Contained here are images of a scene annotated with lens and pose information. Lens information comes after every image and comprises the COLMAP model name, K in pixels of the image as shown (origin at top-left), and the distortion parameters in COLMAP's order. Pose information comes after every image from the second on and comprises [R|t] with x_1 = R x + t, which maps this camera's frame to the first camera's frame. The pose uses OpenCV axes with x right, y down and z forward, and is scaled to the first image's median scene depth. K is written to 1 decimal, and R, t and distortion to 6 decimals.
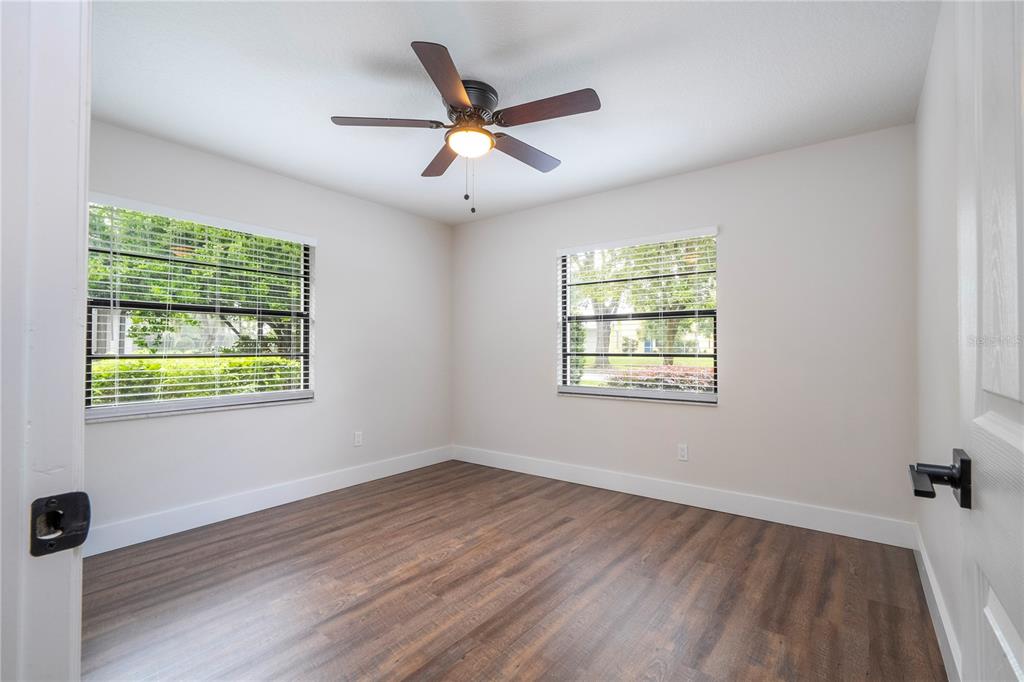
lens RADIAL K [[461.7, 0, 519.0], [0, 461.7, 342.8], [0, 0, 1]] dist [-0.001227, 0.000251]
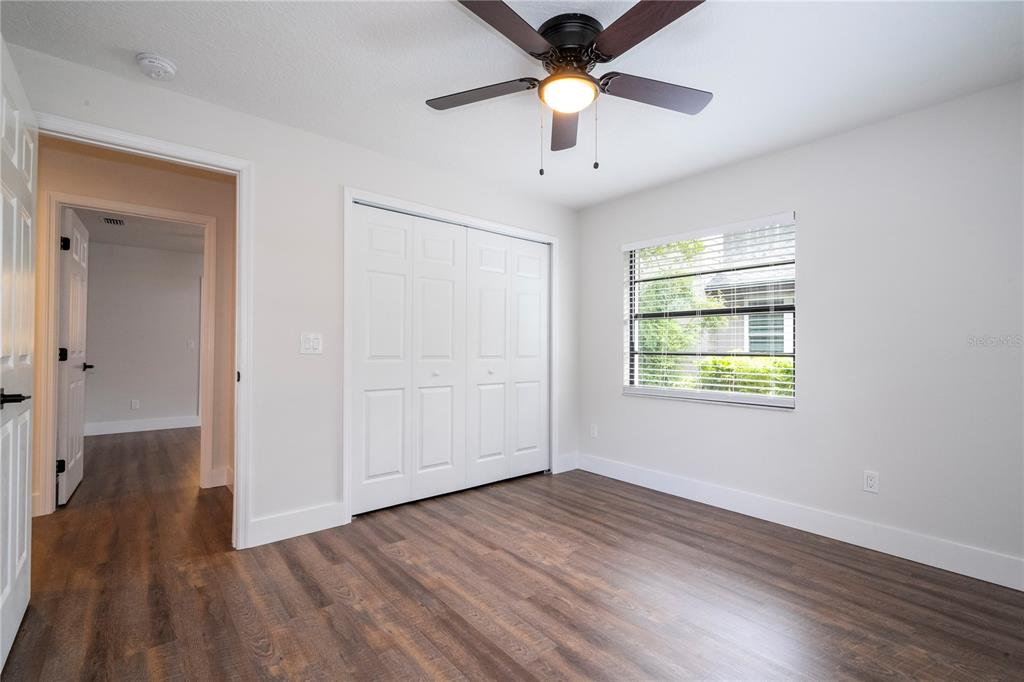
lens RADIAL K [[461.7, 0, 519.0], [0, 461.7, 342.8], [0, 0, 1]] dist [-0.001227, 0.000251]
pose [[-0.226748, -0.014098, -0.973851, 0.625704], [0.006651, 0.999849, -0.016023, 0.020748], [0.973931, -0.010111, -0.226620, 0.967459]]
